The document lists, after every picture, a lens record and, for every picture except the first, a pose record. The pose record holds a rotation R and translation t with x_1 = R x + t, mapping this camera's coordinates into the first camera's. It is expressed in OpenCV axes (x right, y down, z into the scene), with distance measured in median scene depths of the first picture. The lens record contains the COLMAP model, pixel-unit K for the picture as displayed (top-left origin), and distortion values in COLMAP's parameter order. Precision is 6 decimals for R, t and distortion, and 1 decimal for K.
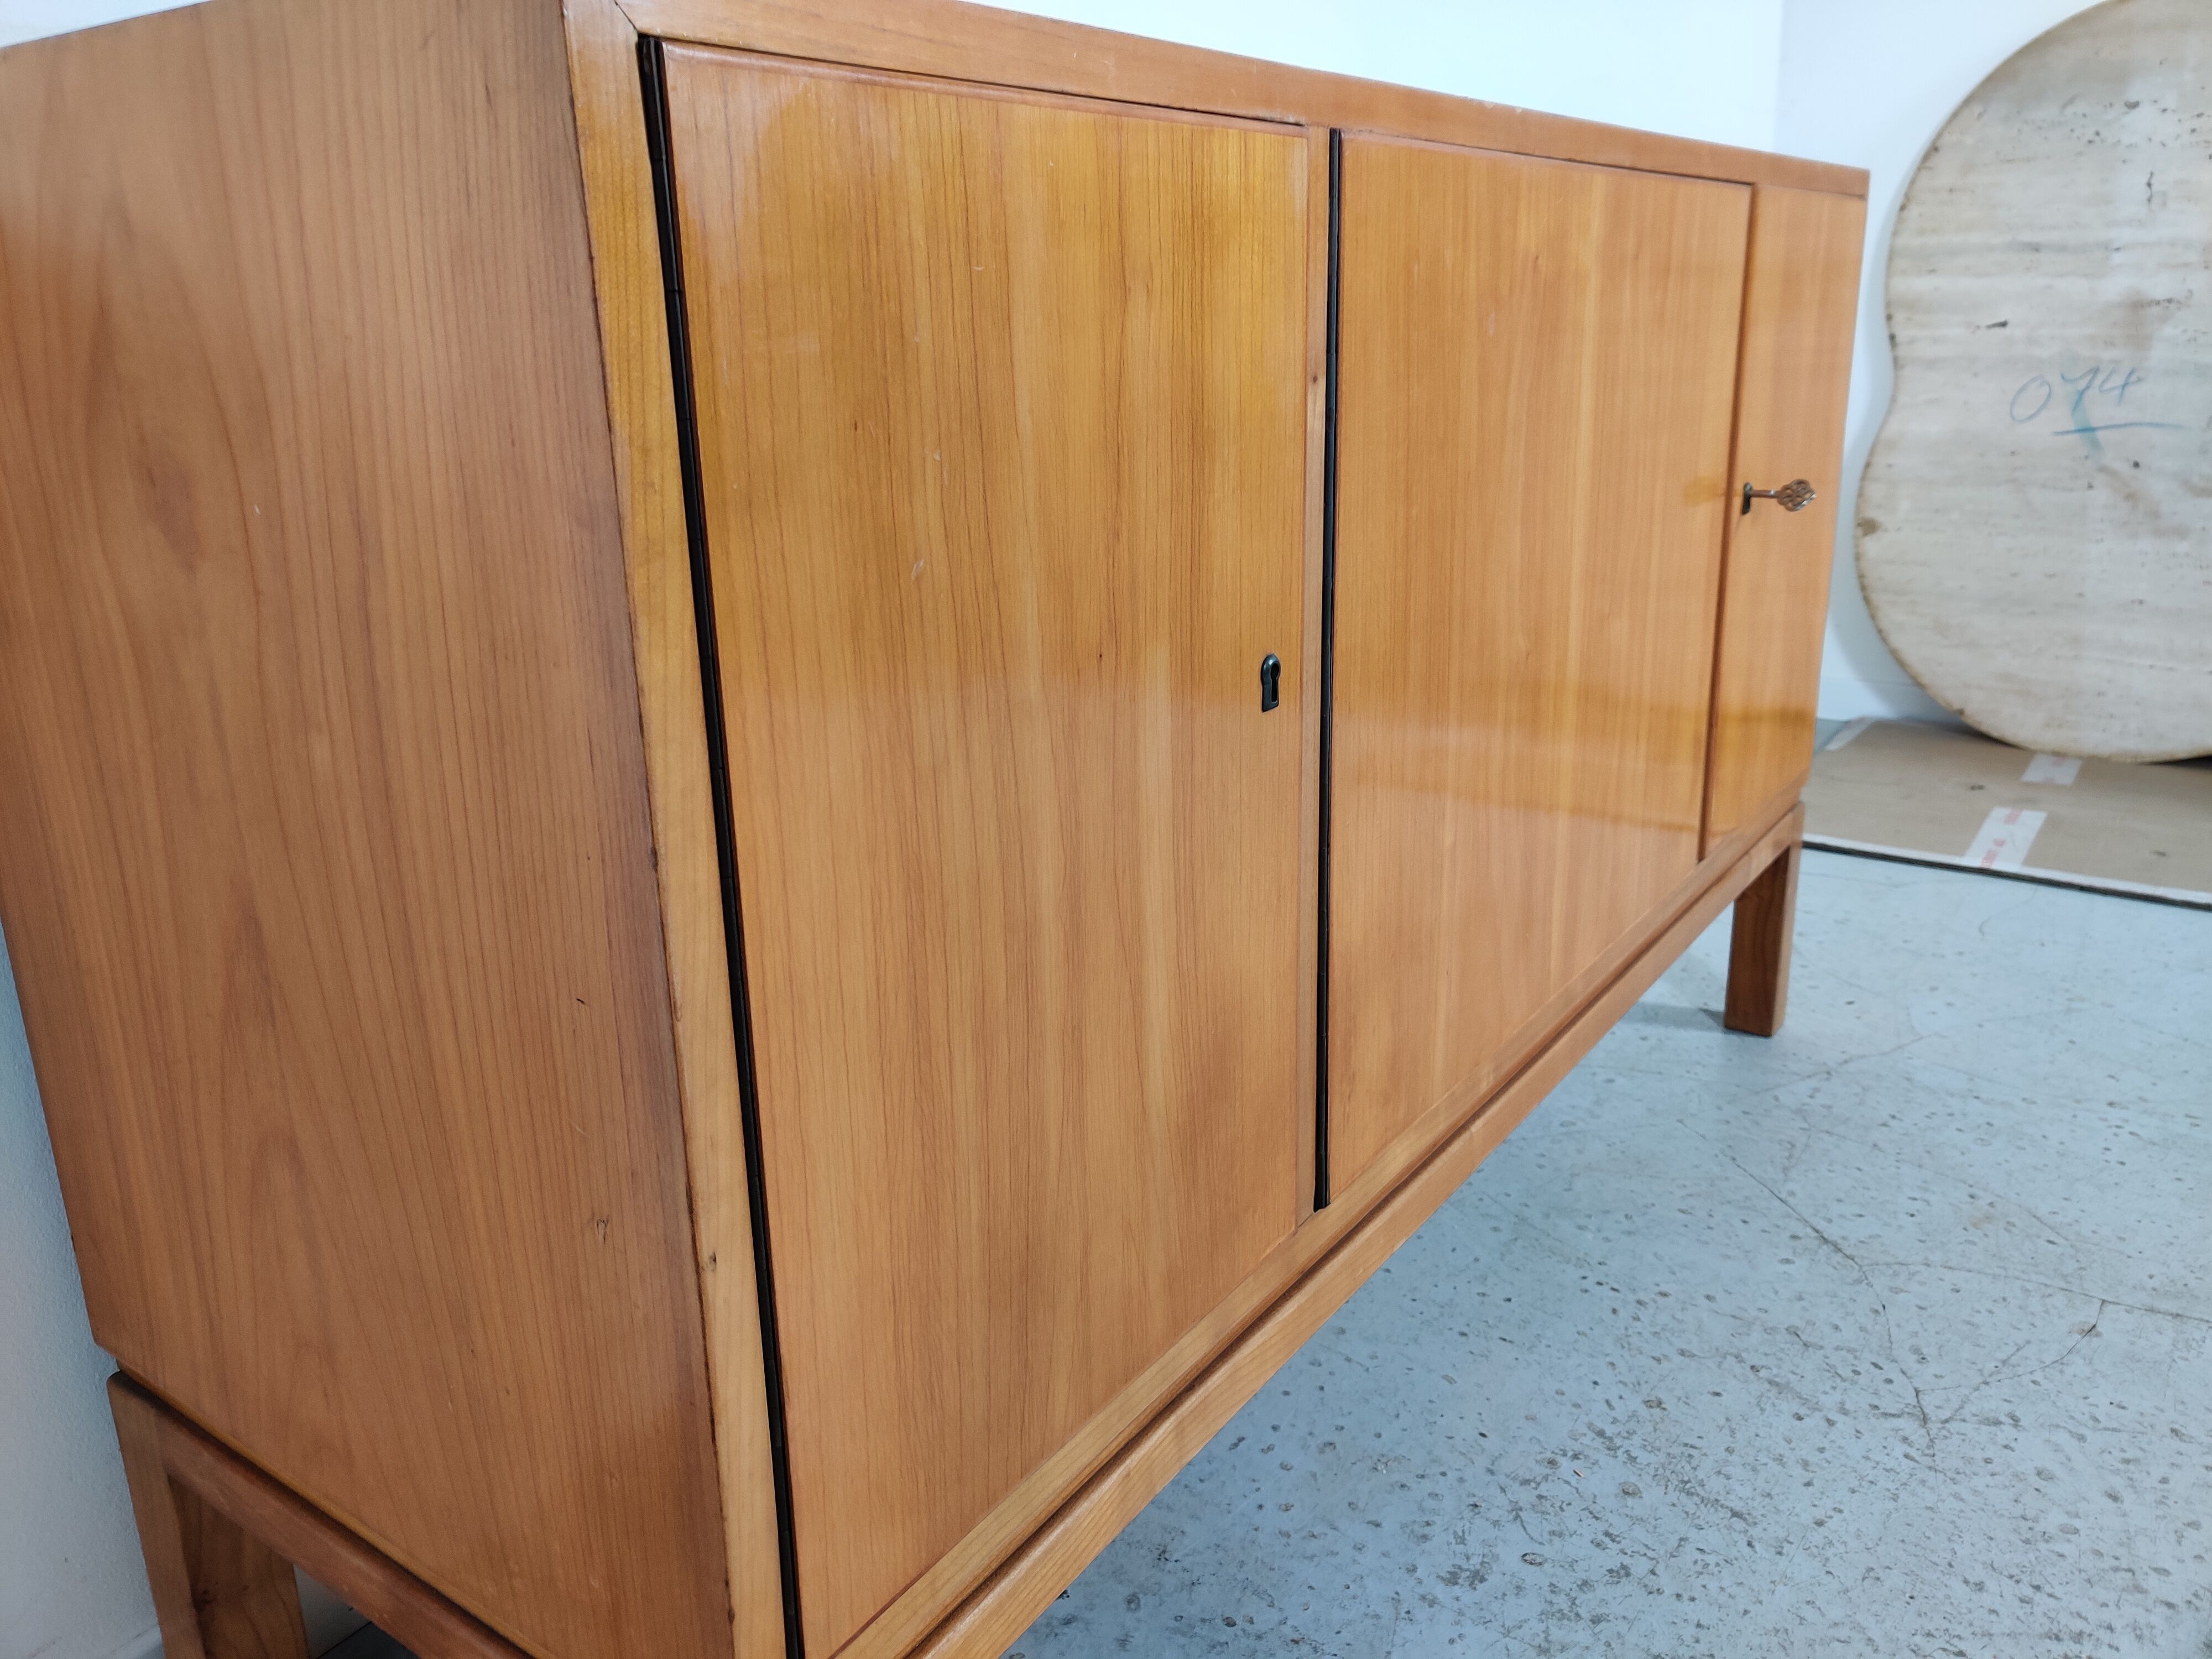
lens RADIAL K [[1671.2, 0, 1095.7], [0, 1671.2, 798.6], [0, 0, 1]] dist [0.044672, -0.044937]
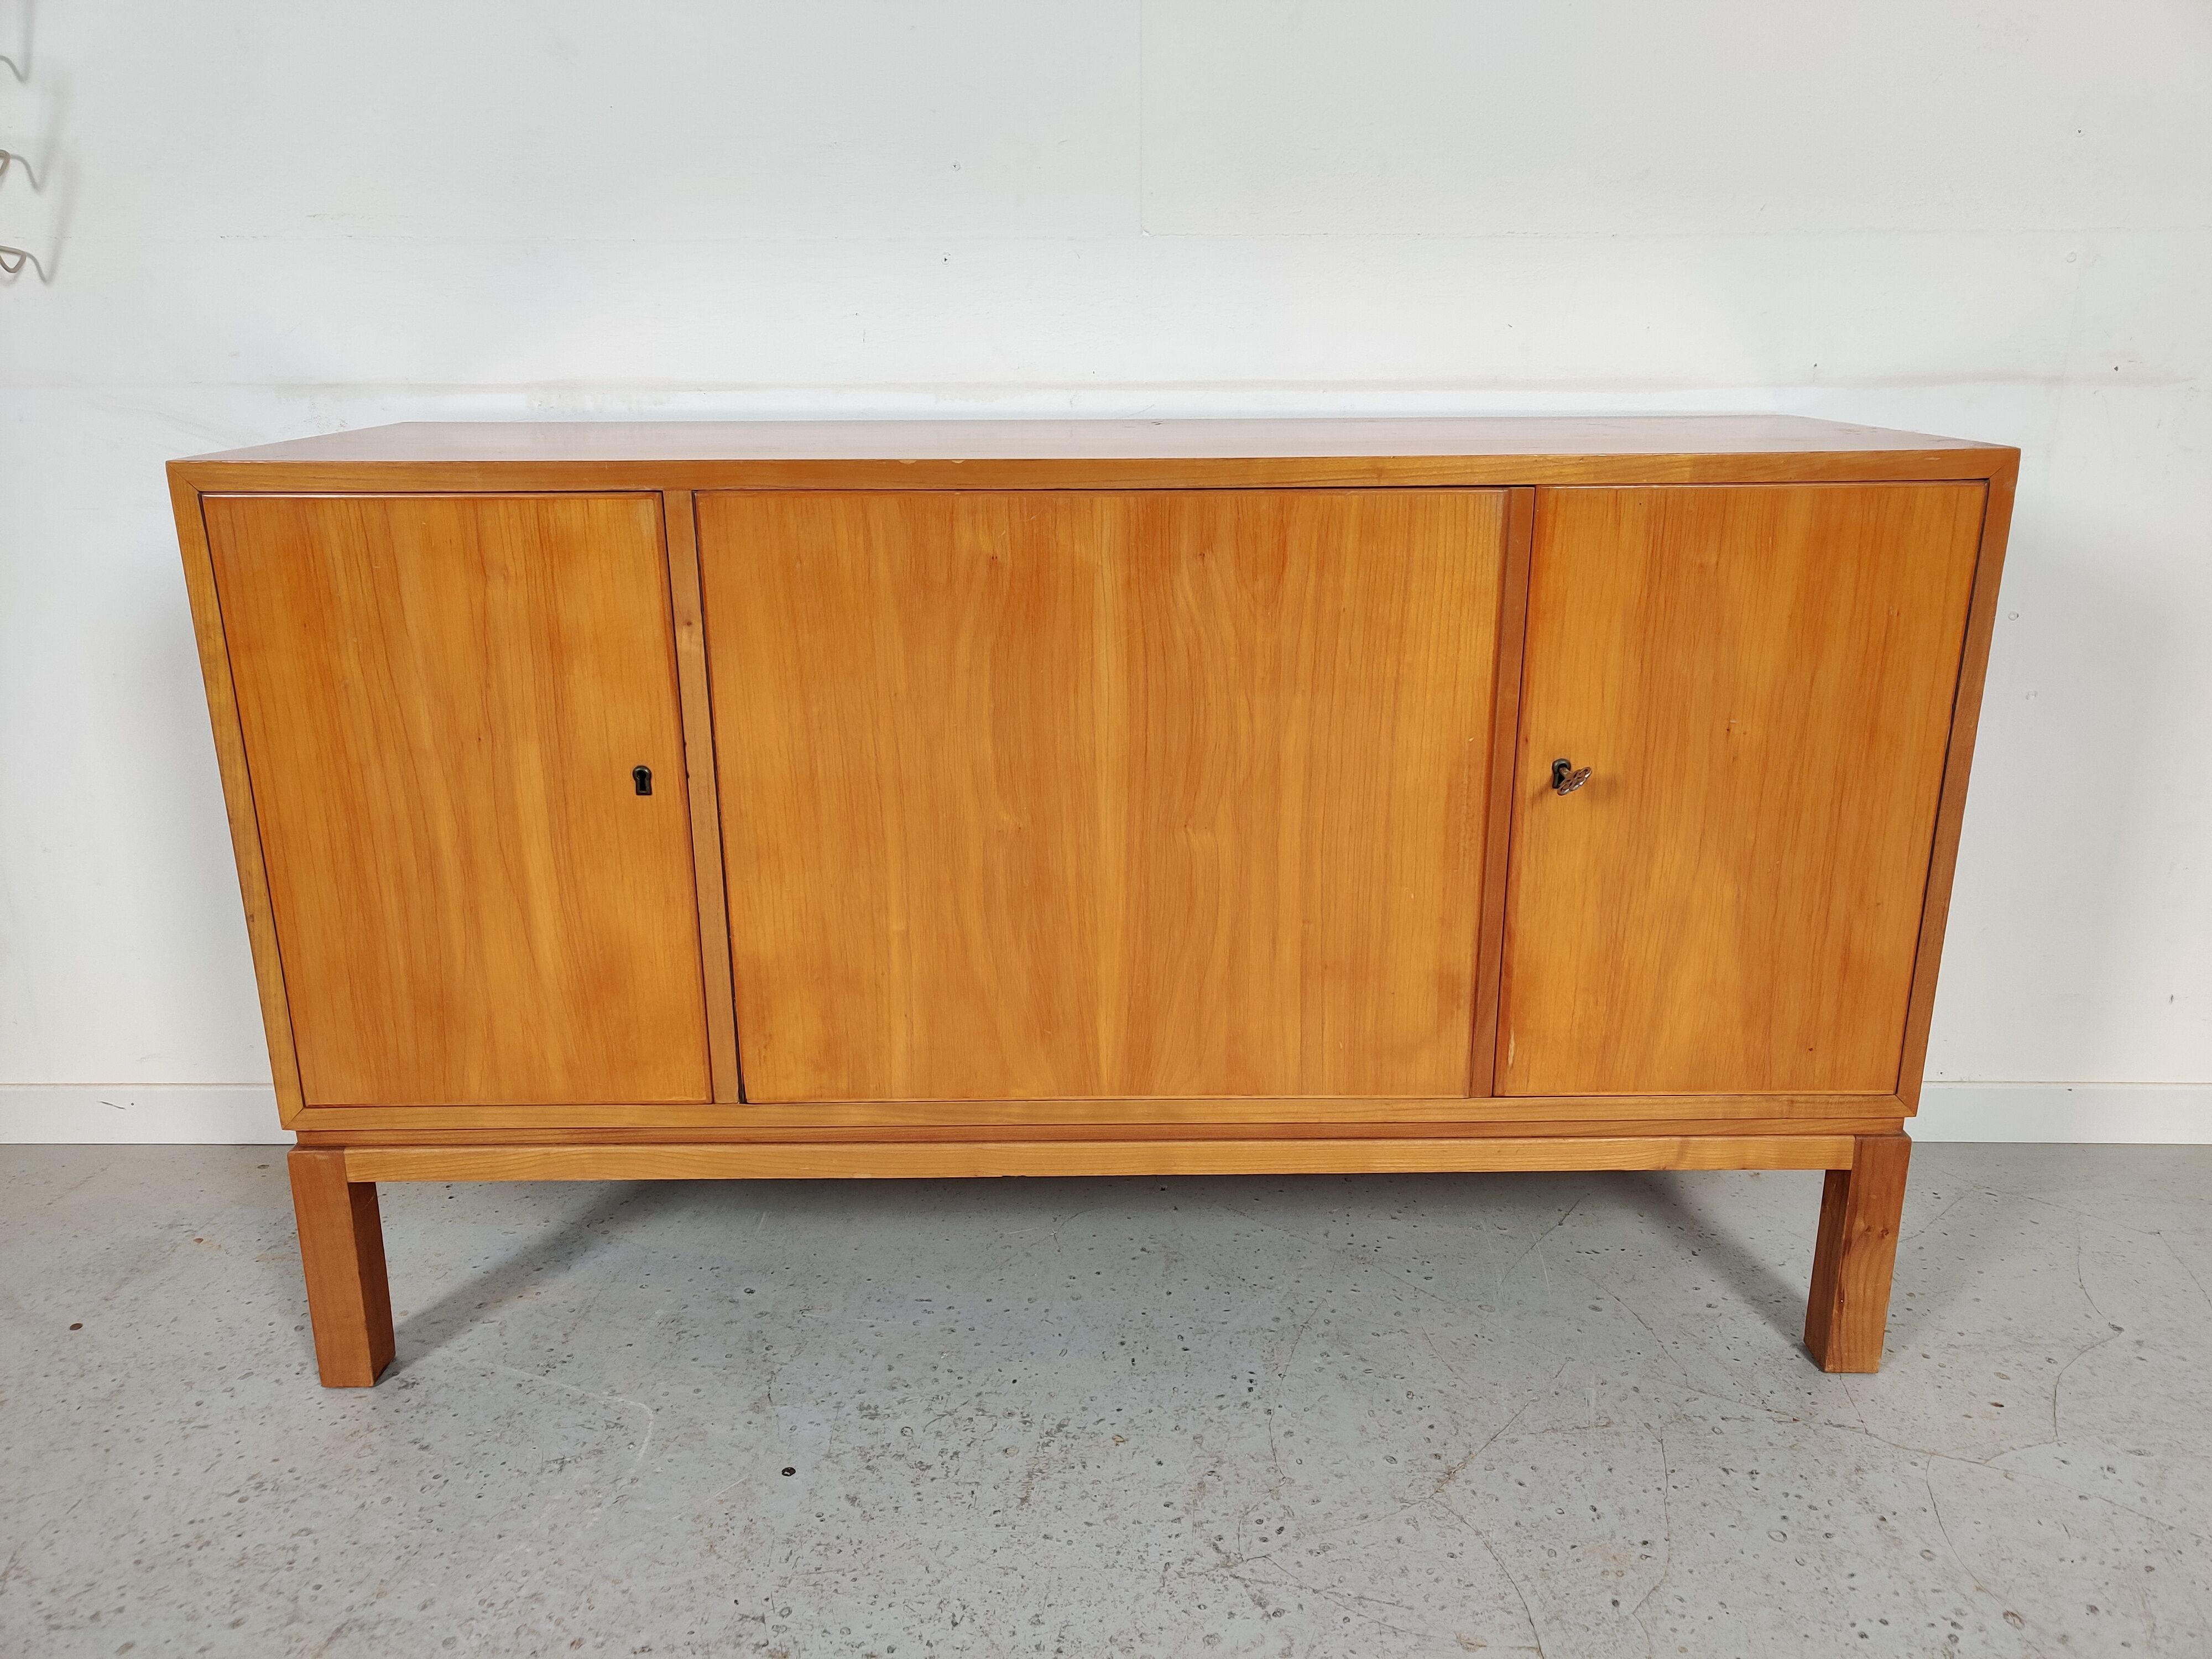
lens RADIAL K [[1667.6, 0, 1114.0], [0, 1667.6, 830.2], [0, 0, 1]] dist [0.041193, 0.000272]
pose [[0.584328, 0.265788, -0.766757, 1.323614], [-0.239591, 0.959229, 0.149920, -0.301452], [0.775343, 0.096106, 0.624185, 0.186782]]
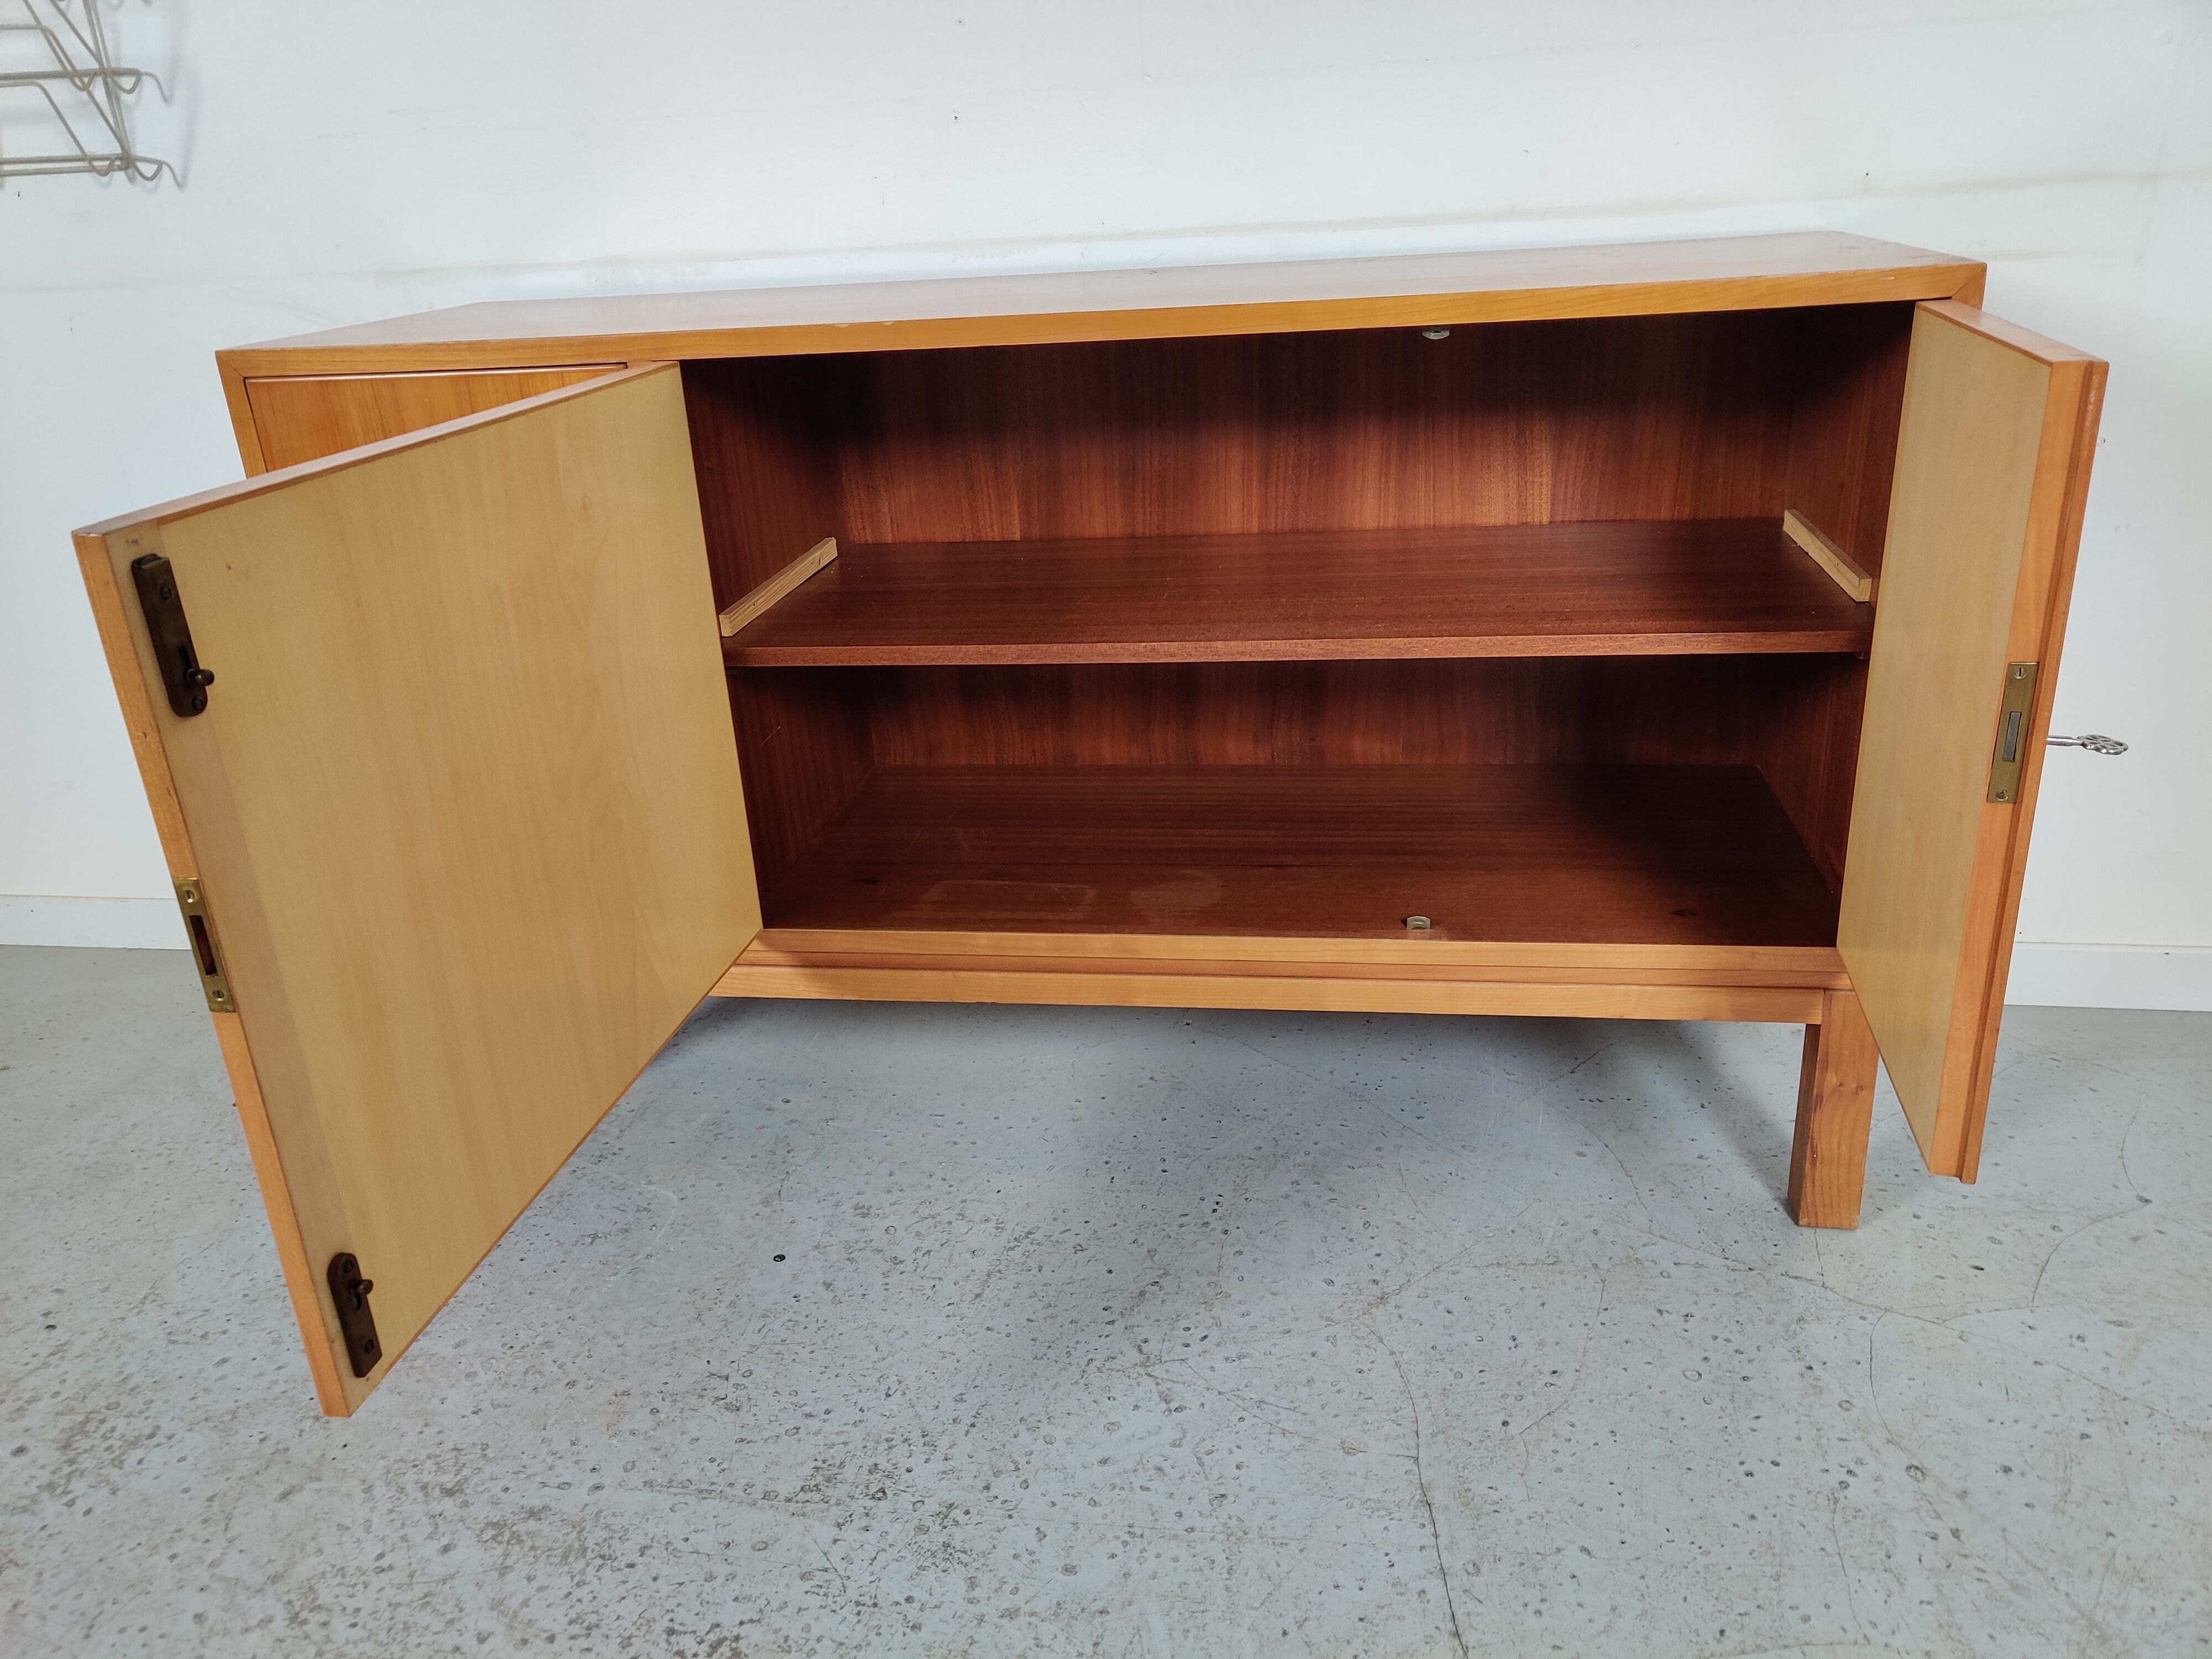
lens RADIAL K [[1668.4, 0, 1078.1], [0, 1668.4, 818.8], [0, 0, 1]] dist [-0.008107, 0.099118]
pose [[0.434117, 0.334370, -0.836504, 1.508076], [-0.205945, 0.940811, 0.269186, -0.368166], [0.877000, 0.055416, 0.477284, 0.382380]]
